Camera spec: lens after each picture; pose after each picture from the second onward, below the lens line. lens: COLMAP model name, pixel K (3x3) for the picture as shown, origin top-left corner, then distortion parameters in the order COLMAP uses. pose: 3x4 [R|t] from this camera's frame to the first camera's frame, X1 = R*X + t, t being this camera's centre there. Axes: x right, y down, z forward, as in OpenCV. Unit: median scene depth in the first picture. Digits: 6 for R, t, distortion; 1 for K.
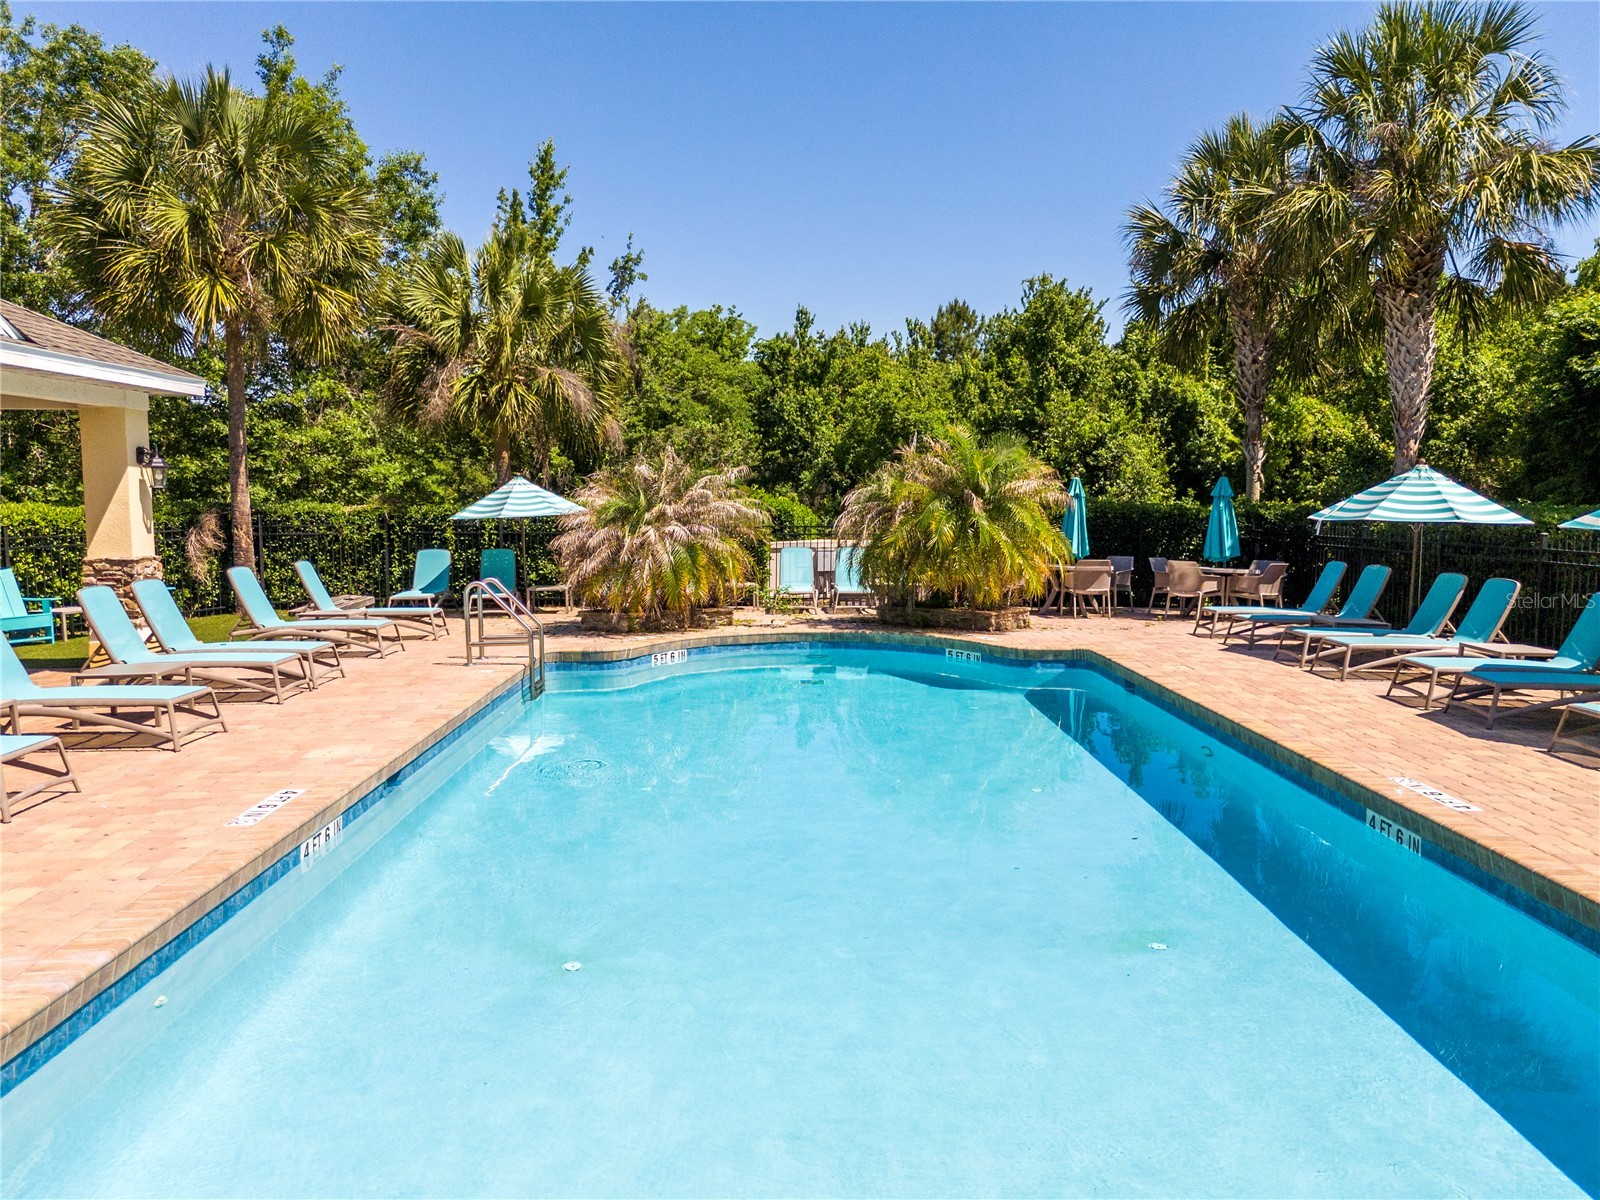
lens RADIAL K [[1186.9, 0, 791.7], [0, 1186.9, 598.3], [0, 0, 1]] dist [0.062190, -0.053771]
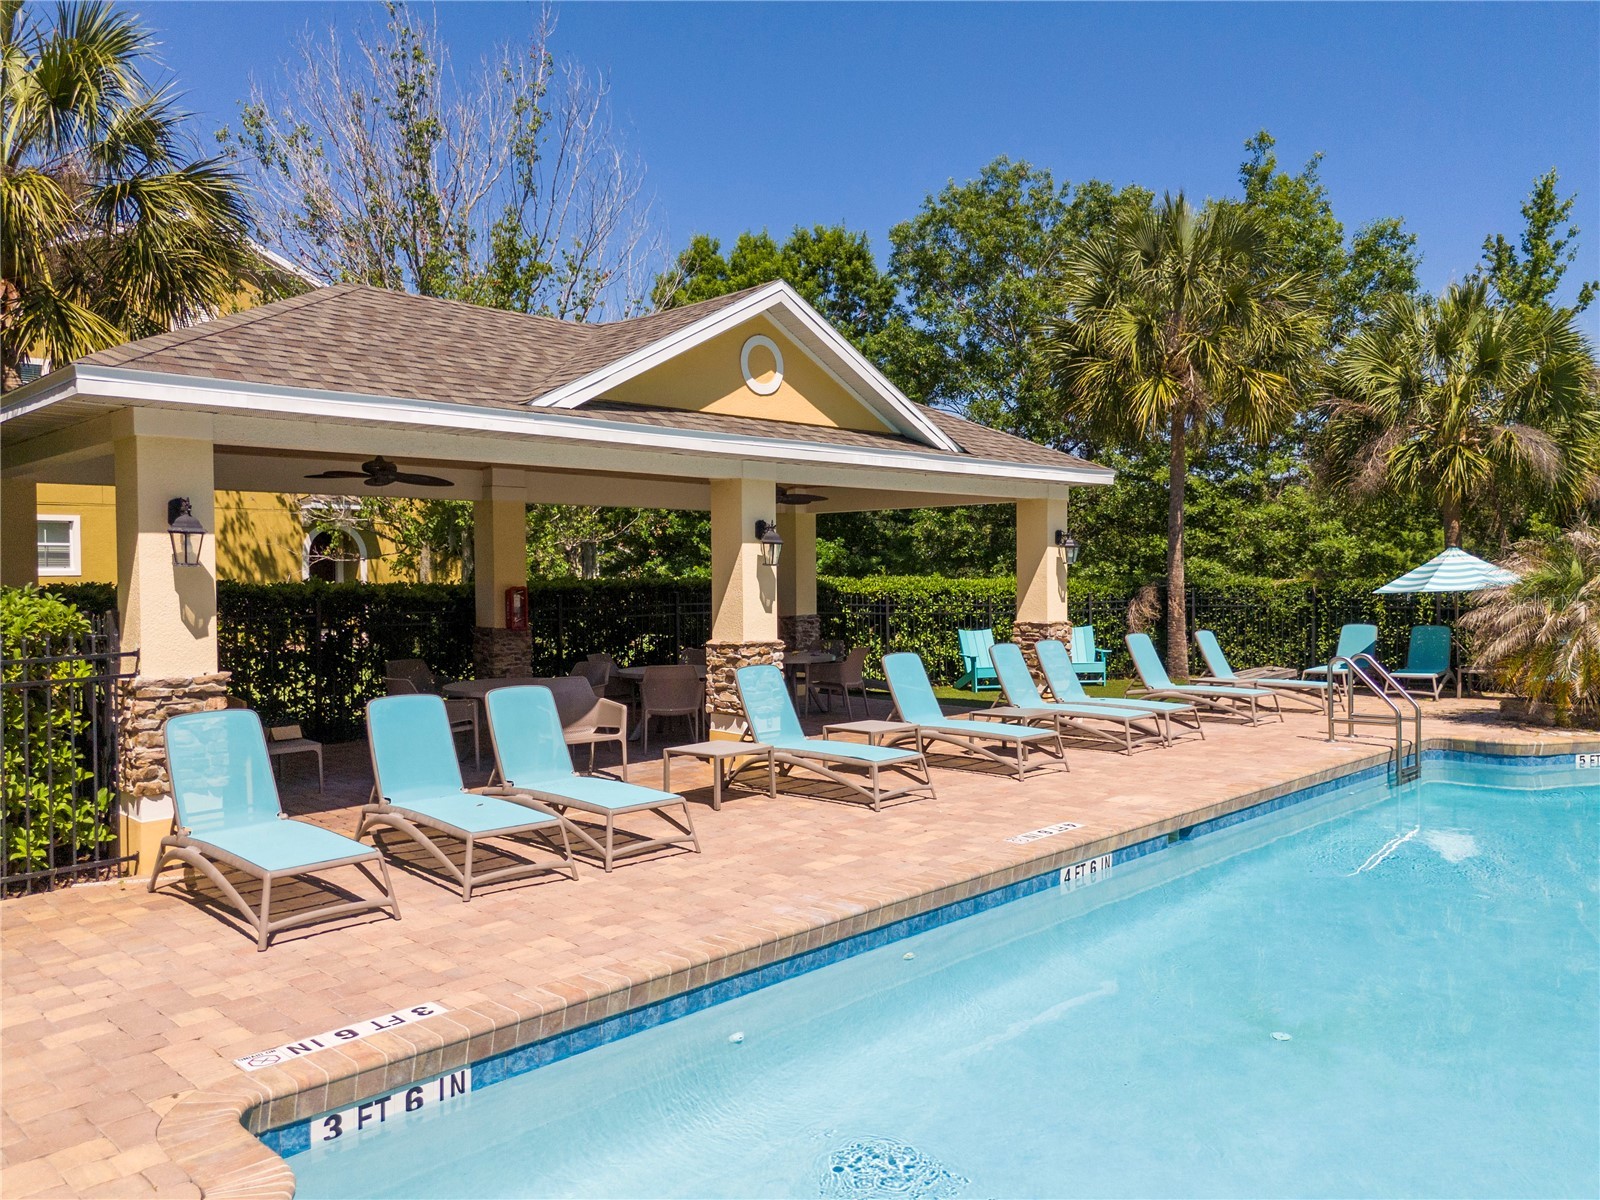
lens RADIAL K [[1186.9, 0, 805.1], [0, 1186.9, 597.1], [0, 0, 1]] dist [0.062190, -0.053771]
pose [[0.692787, 0.012674, -0.721031, 0.101601], [-0.058249, 0.997562, -0.038432, 0.000753], [0.718786, 0.068625, 0.691836, 0.001819]]
